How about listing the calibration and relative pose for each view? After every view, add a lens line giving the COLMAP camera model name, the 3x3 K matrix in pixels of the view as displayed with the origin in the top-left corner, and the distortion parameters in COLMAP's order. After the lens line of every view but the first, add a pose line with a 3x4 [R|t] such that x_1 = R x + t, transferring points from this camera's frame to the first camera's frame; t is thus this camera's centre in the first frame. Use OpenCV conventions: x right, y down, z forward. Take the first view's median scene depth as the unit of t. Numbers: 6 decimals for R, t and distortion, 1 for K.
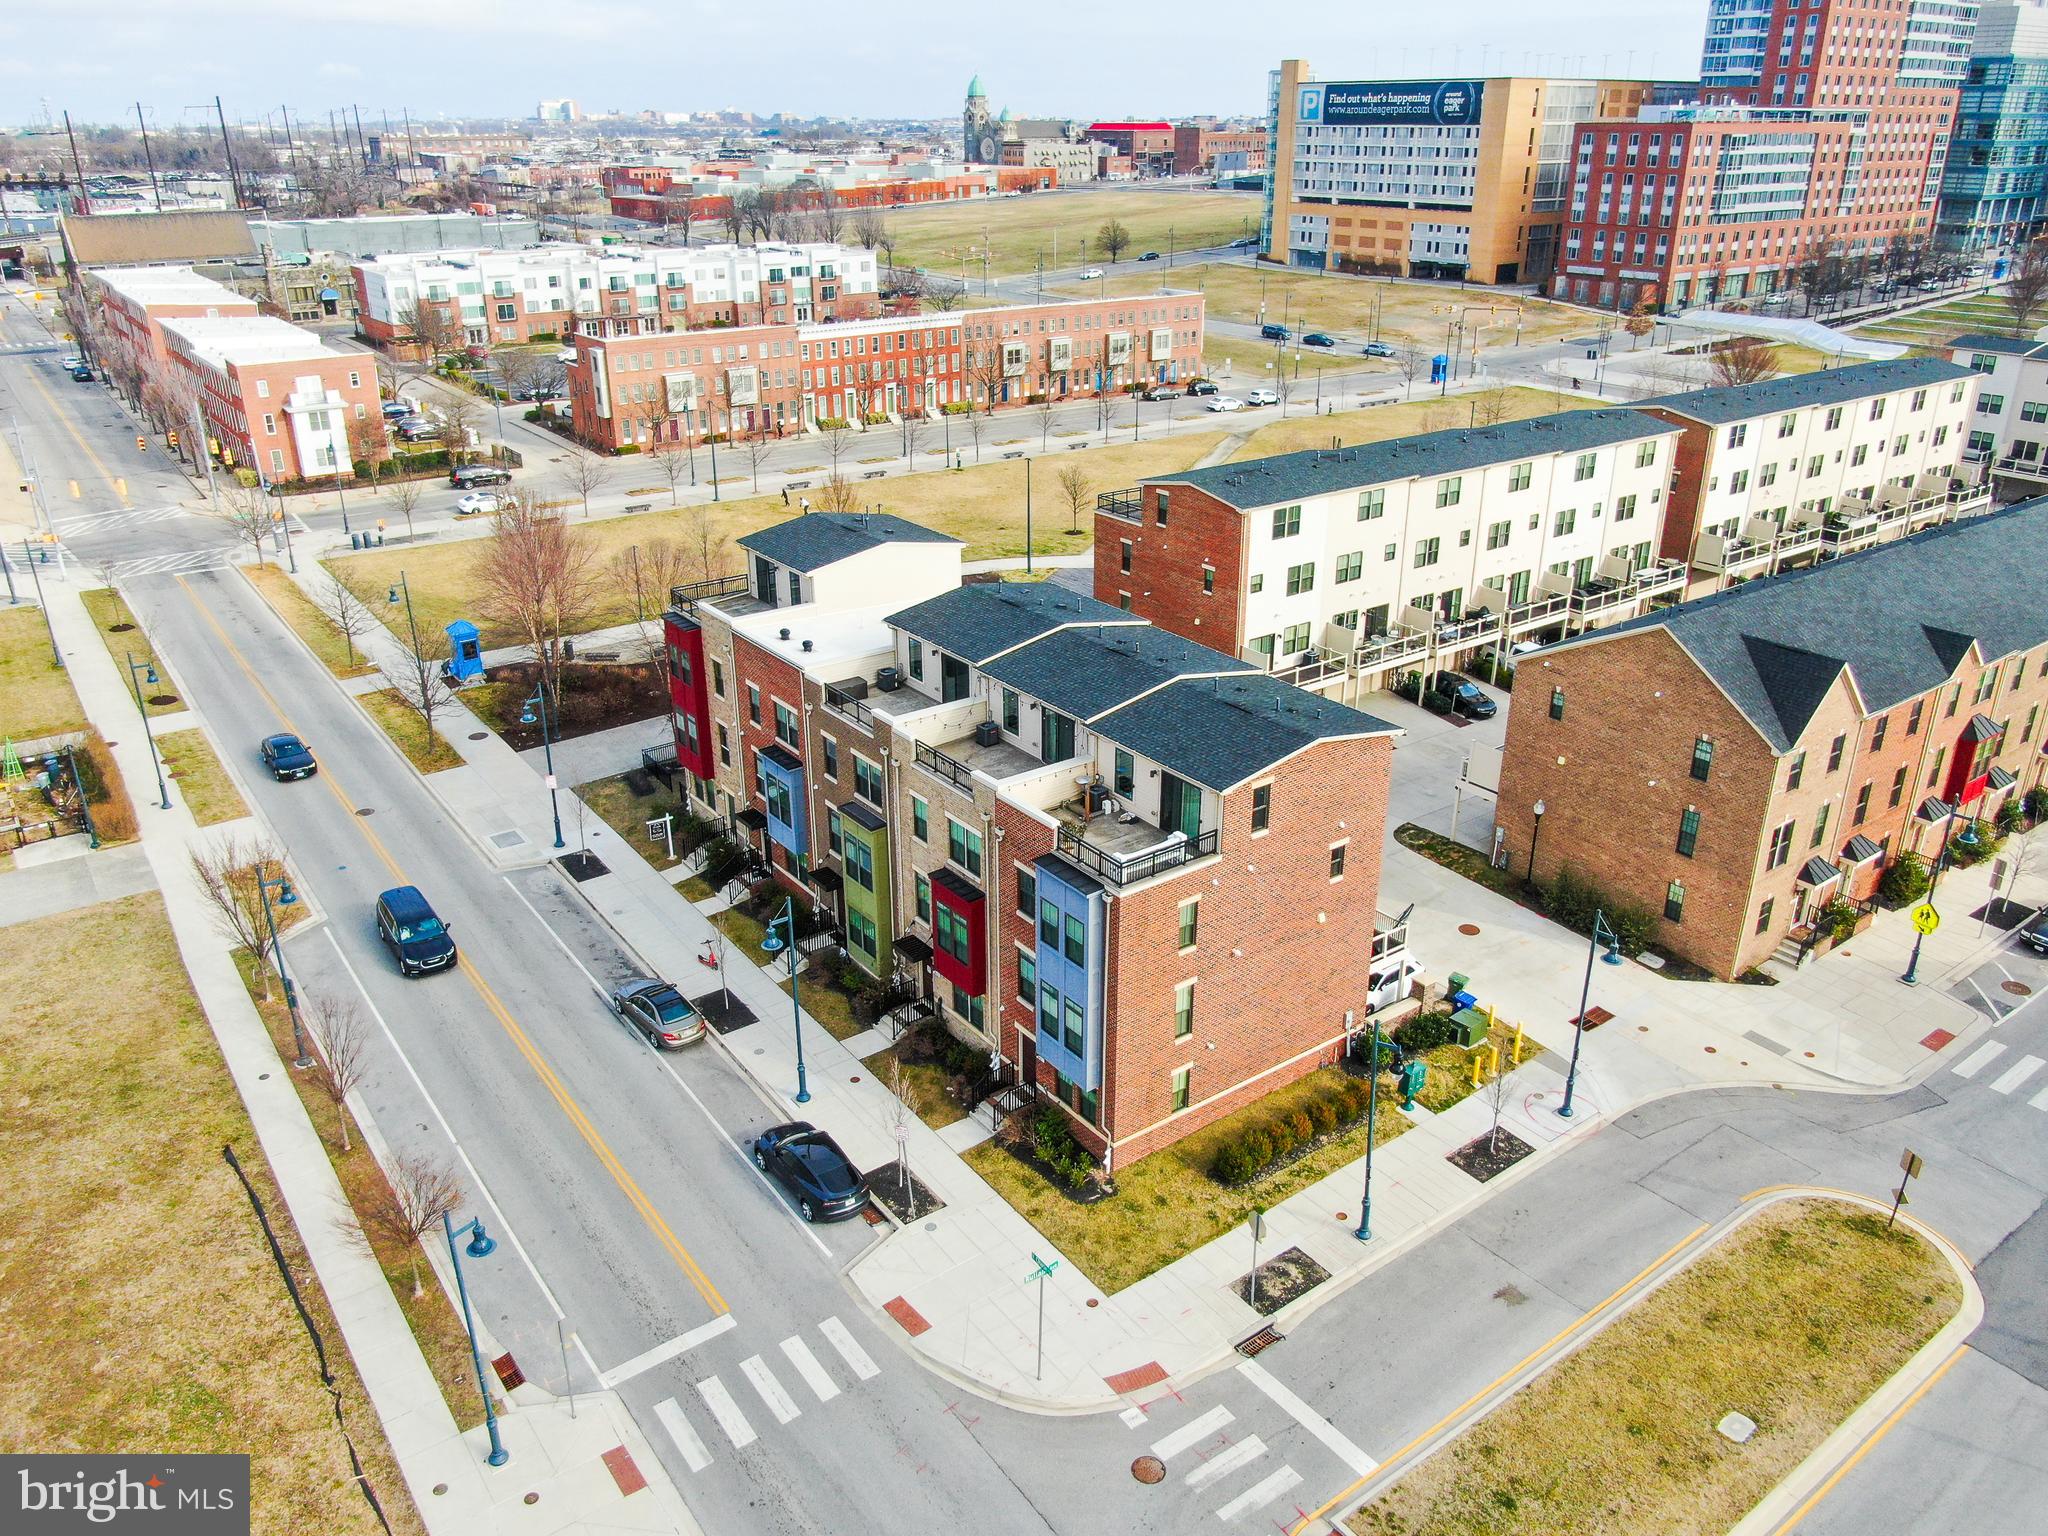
lens RADIAL K [[1492.3, 0, 1048.0], [0, 1492.3, 771.4], [0, 0, 1]] dist [-0.020292, 0.007325]
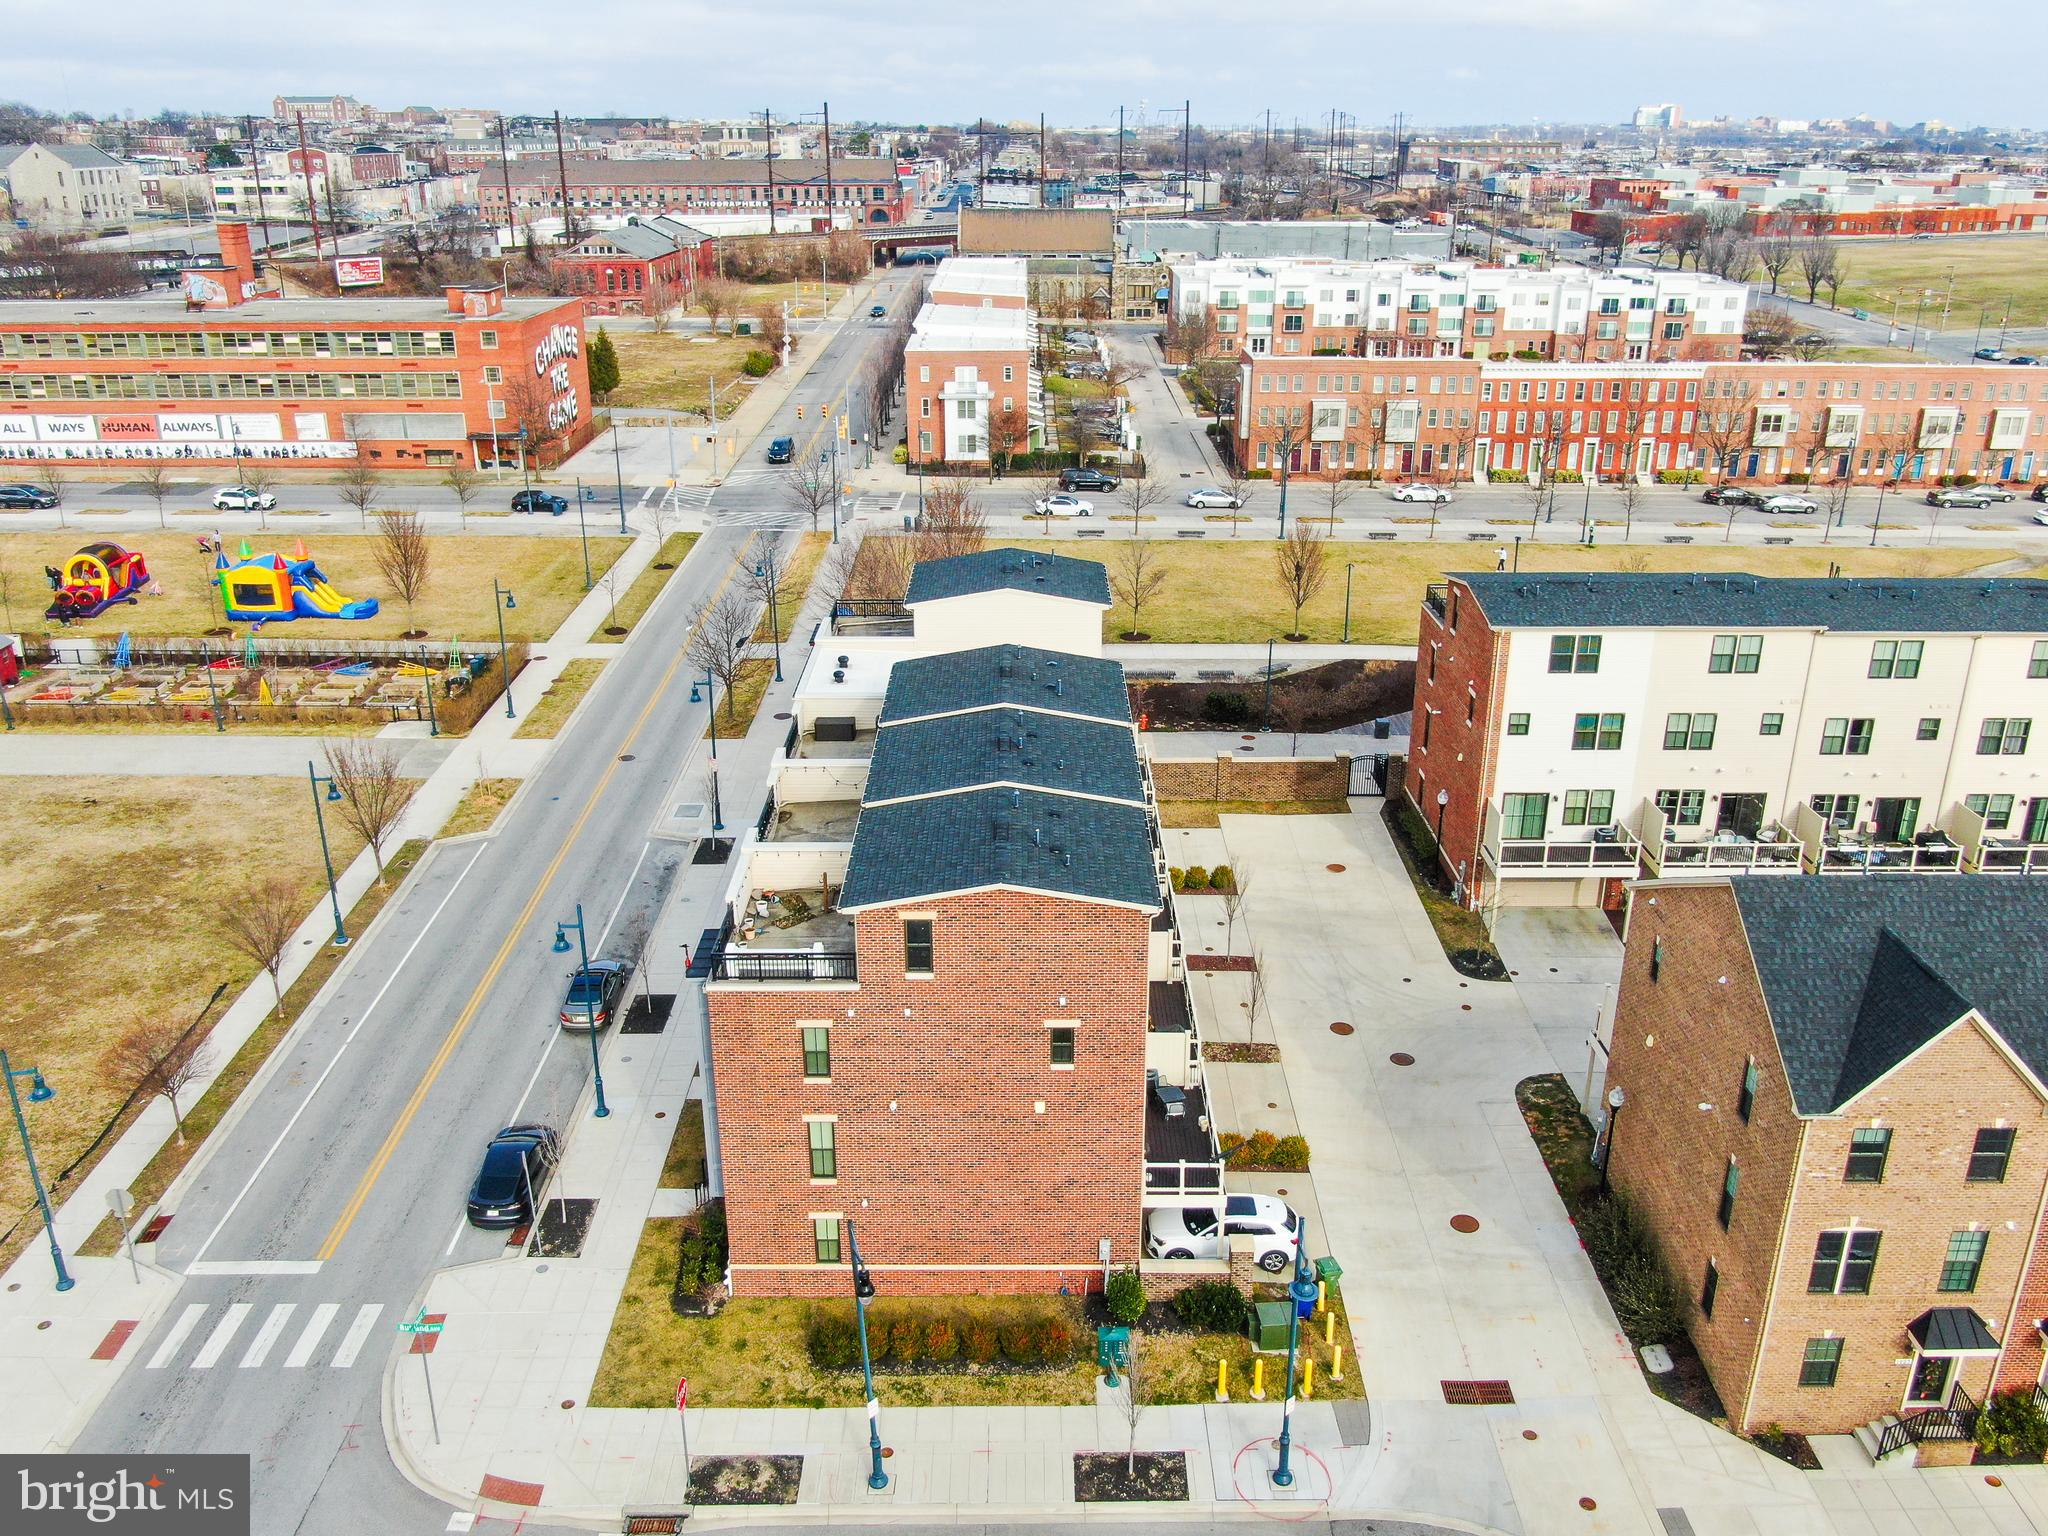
lens RADIAL K [[1642.3, 0, 1039.5], [0, 1642.3, 767.9], [0, 0, 1]] dist [-0.018365, 0.002519]
pose [[0.809269, 0.217936, -0.545516, 0.210847], [-0.239307, 0.970394, 0.032666, -0.036917], [0.536485, 0.104110, 0.837463, 0.077109]]
